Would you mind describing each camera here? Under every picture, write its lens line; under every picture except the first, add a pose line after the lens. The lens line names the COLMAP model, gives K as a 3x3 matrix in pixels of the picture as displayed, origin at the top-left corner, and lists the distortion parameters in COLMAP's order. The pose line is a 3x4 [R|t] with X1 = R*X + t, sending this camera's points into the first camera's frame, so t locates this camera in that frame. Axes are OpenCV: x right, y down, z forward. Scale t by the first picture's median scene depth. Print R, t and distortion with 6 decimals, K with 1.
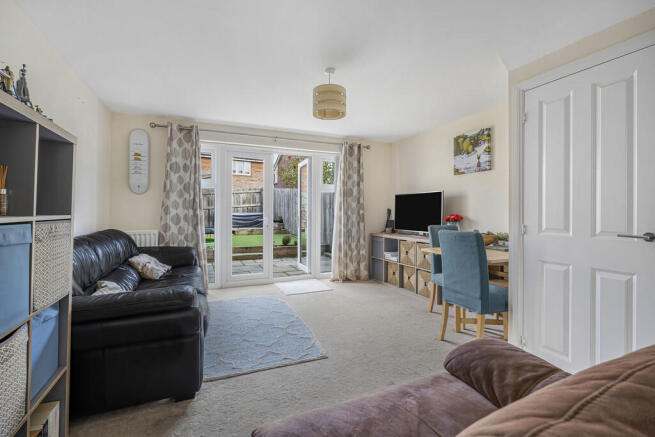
lens RADIAL K [[293.7, 0, 327.5], [0, 293.7, 218.5], [0, 0, 1]] dist [-0.000640, 0.000028]
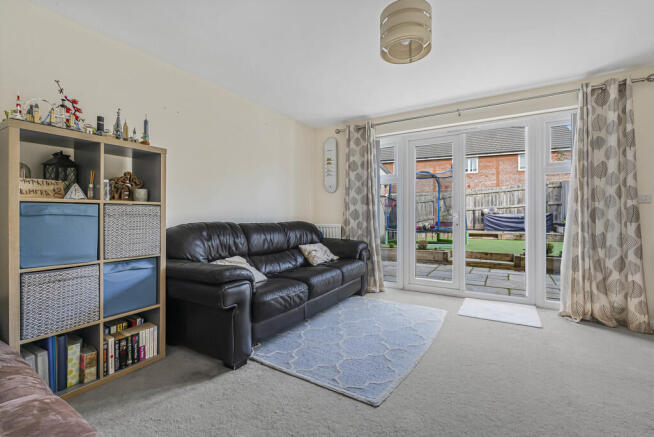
lens RADIAL K [[292.6, 0, 327.0], [0, 292.6, 218.5], [0, 0, 1]] dist [-0.009467, 0.000082]
pose [[0.575548, 0.005583, -0.817749, 0.292885], [-0.016277, 0.999857, -0.004630, 0.023172], [0.817606, 0.015976, 0.575556, 0.305481]]
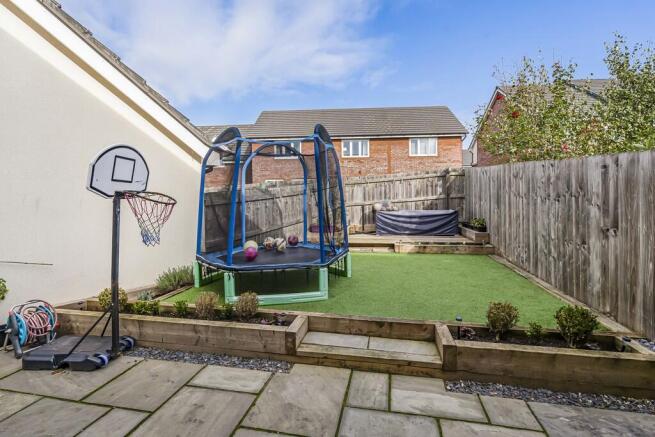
lens RADIAL K [[310.1, 0, 328.7], [0, 310.1, 204.0], [0, 0, 1]] dist [-0.000342, 0.000025]
pose [[0.816307, -0.004272, -0.577603, -0.212491], [-0.002049, 0.999945, -0.010291, -0.095092], [0.577615, 0.009584, 0.816253, 1.323513]]
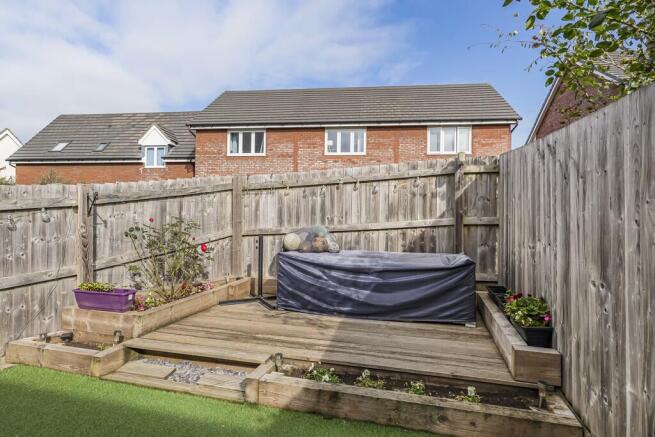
lens RADIAL K [[368.4, 0, 327.1], [0, 368.4, 206.3], [0, 0, 1]] dist [0.002672, 0.000306]
pose [[0.772545, -0.007303, -0.634918, -0.408538], [-0.030782, 0.998327, -0.048939, -0.158422], [0.634213, 0.057352, 0.771028, 2.617742]]
